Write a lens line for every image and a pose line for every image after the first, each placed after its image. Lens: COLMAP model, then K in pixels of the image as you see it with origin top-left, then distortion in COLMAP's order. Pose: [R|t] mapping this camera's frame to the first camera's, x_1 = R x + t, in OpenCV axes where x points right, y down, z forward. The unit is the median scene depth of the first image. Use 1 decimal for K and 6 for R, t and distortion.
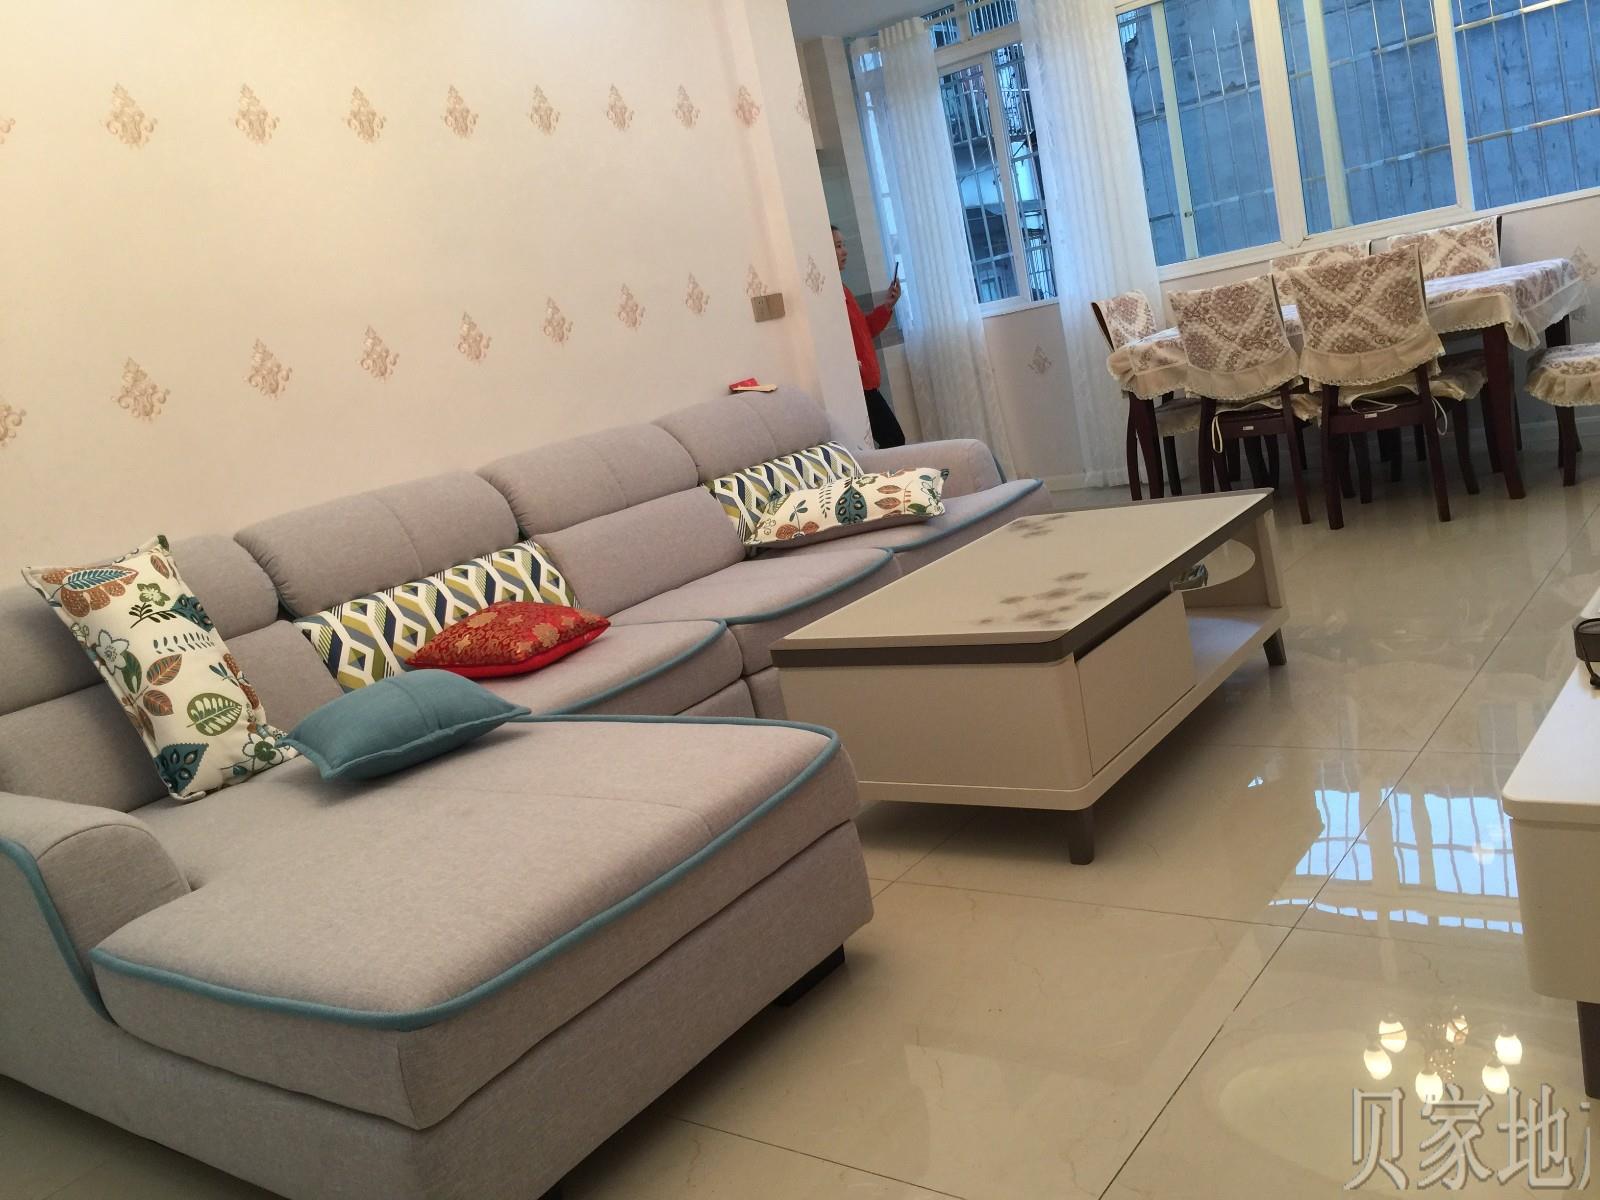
lens RADIAL K [[1366.4, 0, 796.9], [0, 1366.4, 595.9], [0, 0, 1]] dist [0.077285, -0.098378]
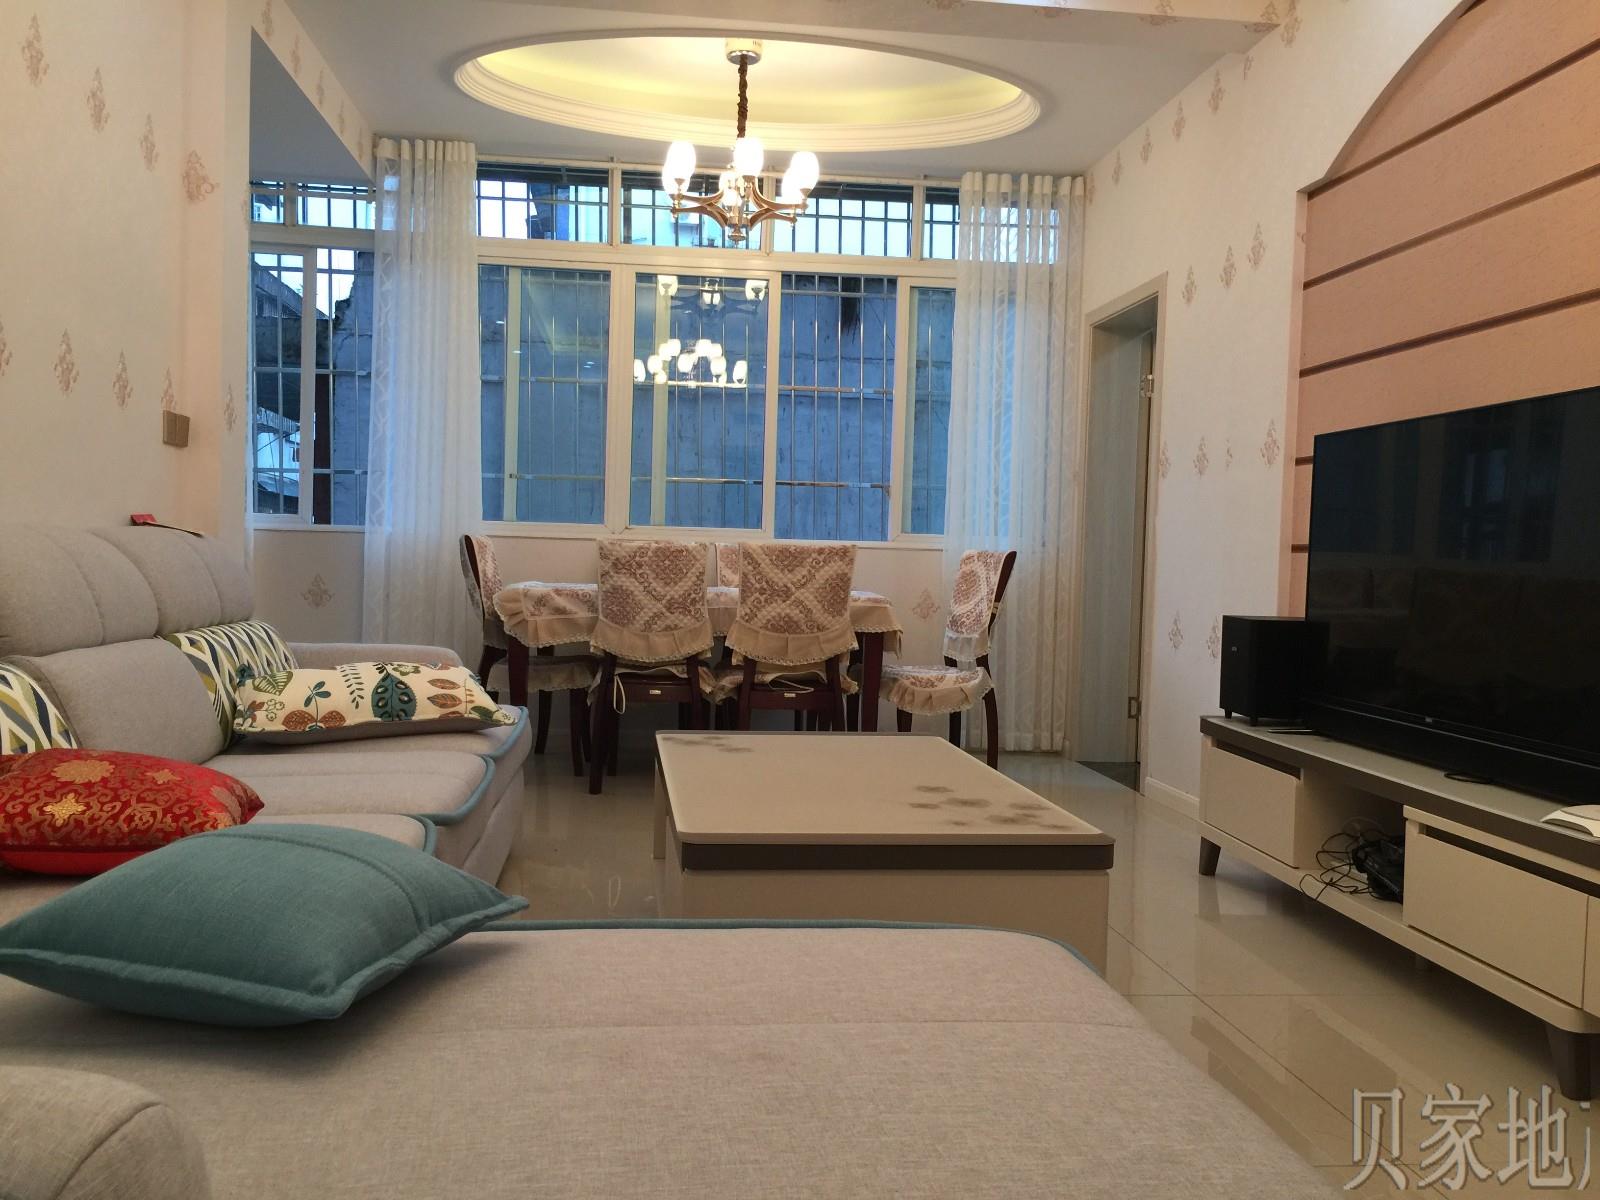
lens RADIAL K [[1366.4, 0, 796.9], [0, 1366.4, 595.9], [0, 0, 1]] dist [0.077285, -0.098378]
pose [[0.695166, 0.205540, 0.688838, -0.309087], [-0.036055, 0.967014, -0.252158, 0.057404], [-0.717945, 0.150456, 0.679646, 0.287688]]
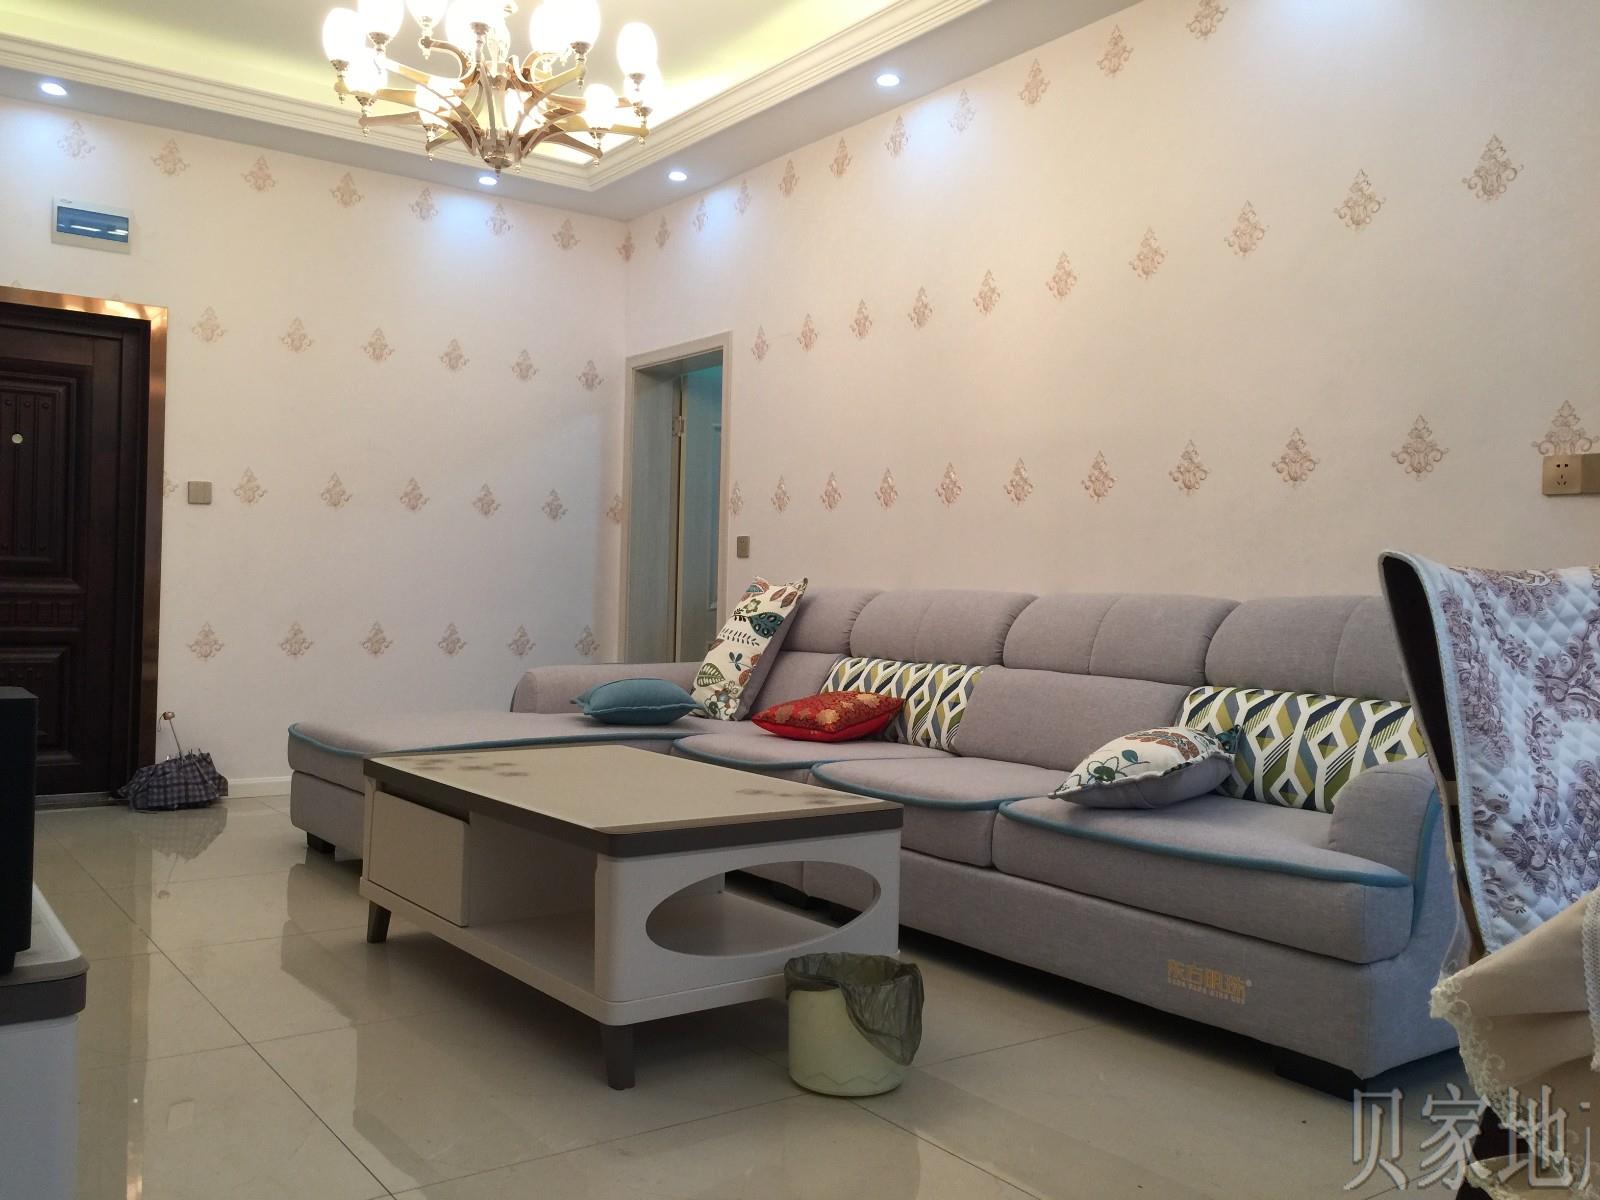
lens RADIAL K [[1366.4, 0, 796.9], [0, 1366.4, 595.9], [0, 0, 1]] dist [0.077285, -0.098378]
pose [[-0.283287, 0.198794, -0.938205, 0.697574], [-0.155611, 0.955789, 0.249506, -0.279415], [0.946326, 0.216677, -0.239828, 0.908678]]
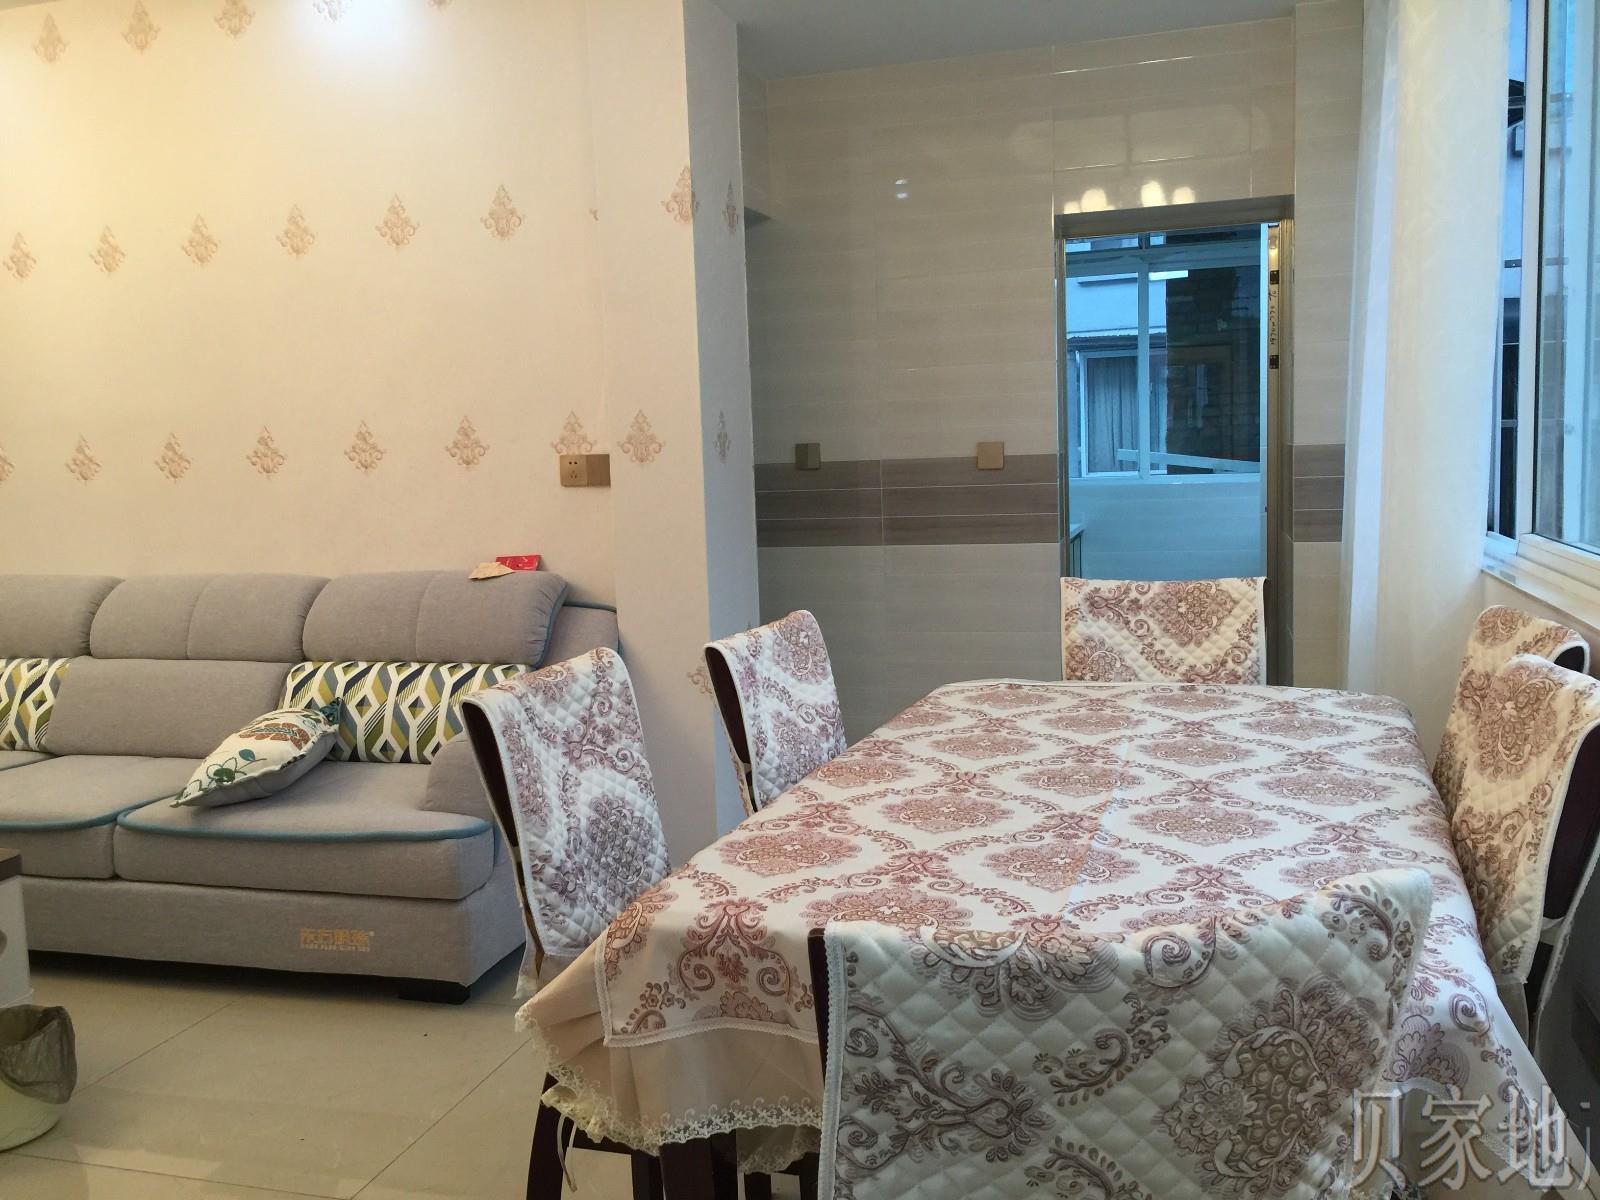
lens RADIAL K [[1366.4, 0, 796.9], [0, 1366.4, 595.9], [0, 0, 1]] dist [0.077285, -0.098378]
pose [[0.358176, 0.286871, -0.888490, 0.772075], [-0.222552, 0.950429, 0.217153, -0.363730], [0.906742, 0.119956, 0.404264, 0.878955]]
